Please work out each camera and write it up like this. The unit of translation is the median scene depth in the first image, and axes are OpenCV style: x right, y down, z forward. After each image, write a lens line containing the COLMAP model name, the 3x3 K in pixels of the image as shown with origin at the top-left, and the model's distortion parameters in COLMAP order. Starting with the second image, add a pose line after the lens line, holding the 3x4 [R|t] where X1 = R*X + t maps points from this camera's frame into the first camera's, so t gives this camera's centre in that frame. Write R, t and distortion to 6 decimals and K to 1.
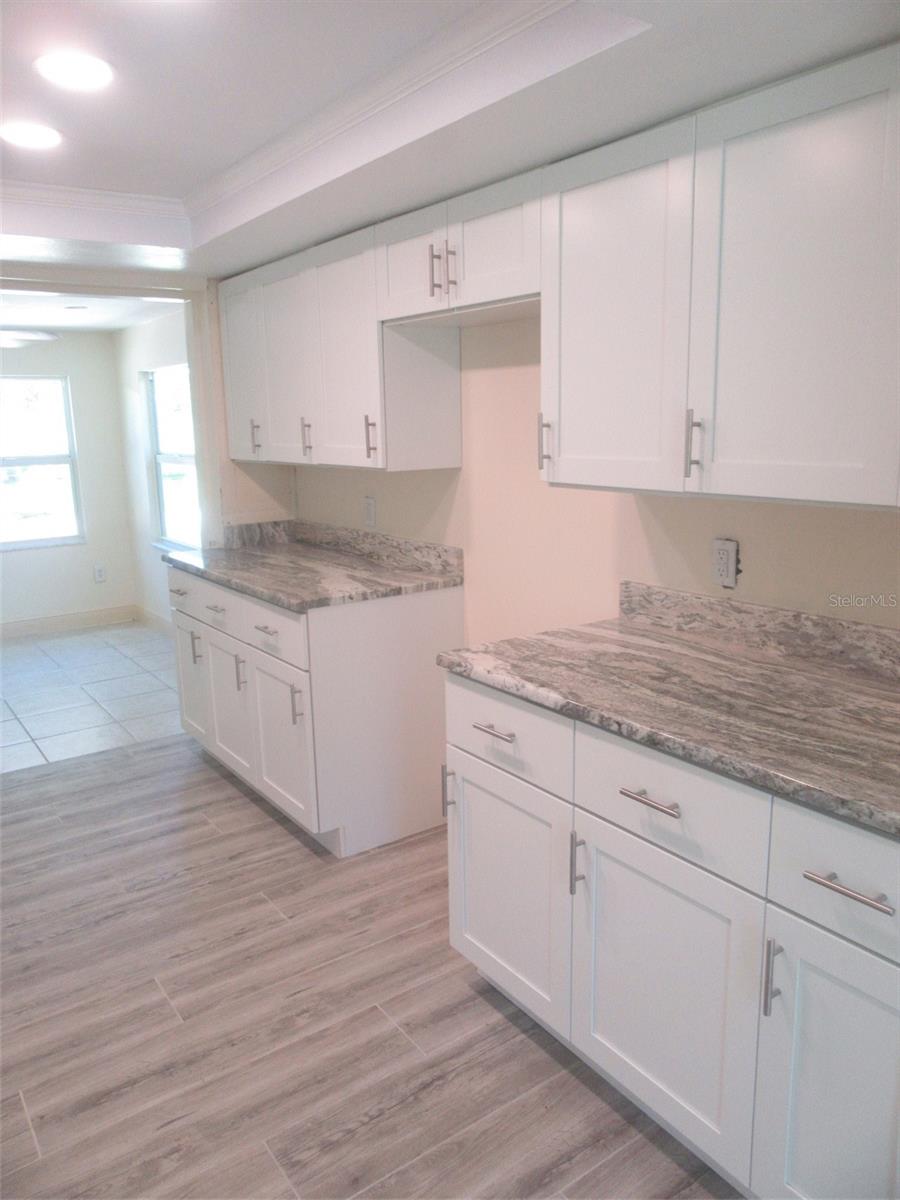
lens RADIAL K [[875.3, 0, 445.8], [0, 875.3, 604.8], [0, 0, 1]] dist [-0.021706, 0.012940]
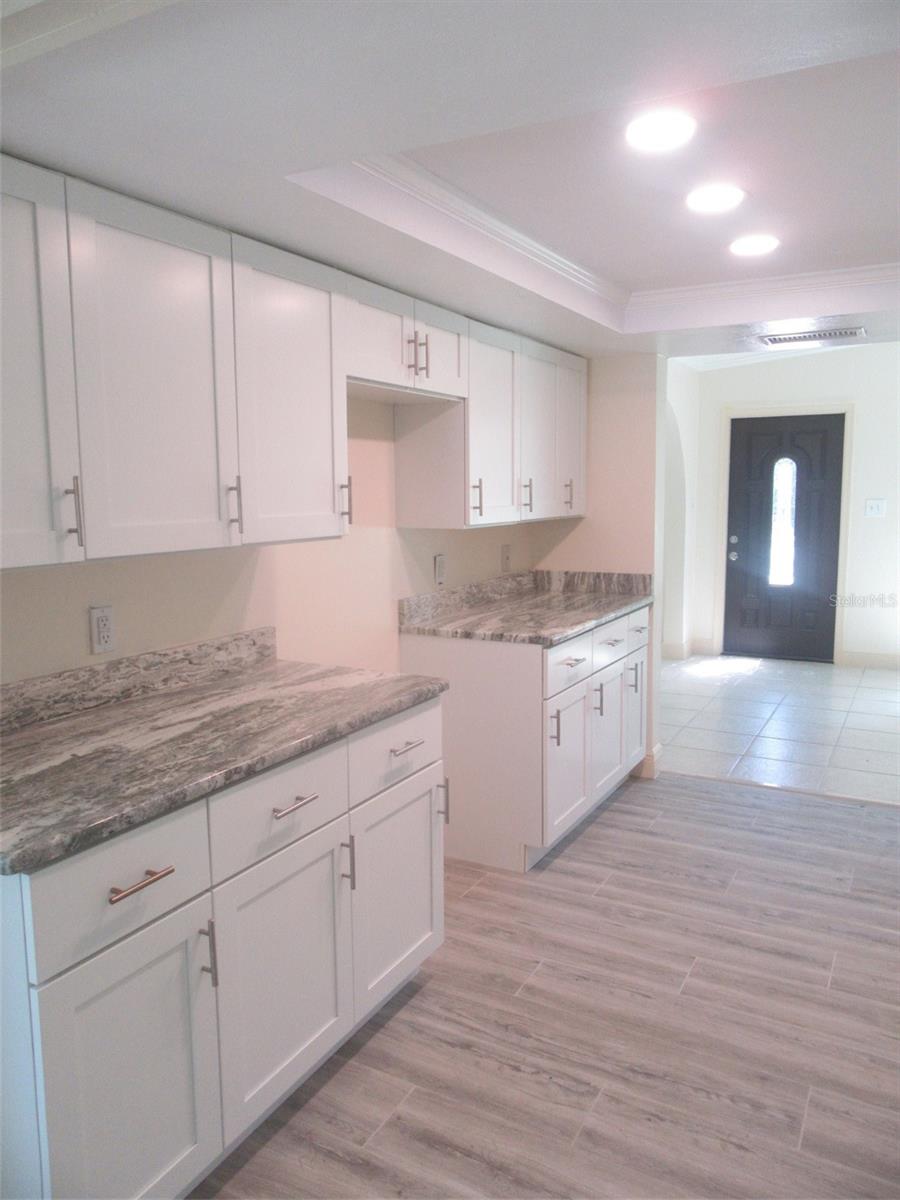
lens RADIAL K [[875.3, 0, 445.6], [0, 875.3, 598.1], [0, 0, 1]] dist [-0.021706, 0.012940]
pose [[-0.432839, -0.104636, 0.895378, -0.937999], [0.190960, 0.960058, 0.204507, -0.262978], [-0.881014, 0.259500, -0.395569, 1.300207]]
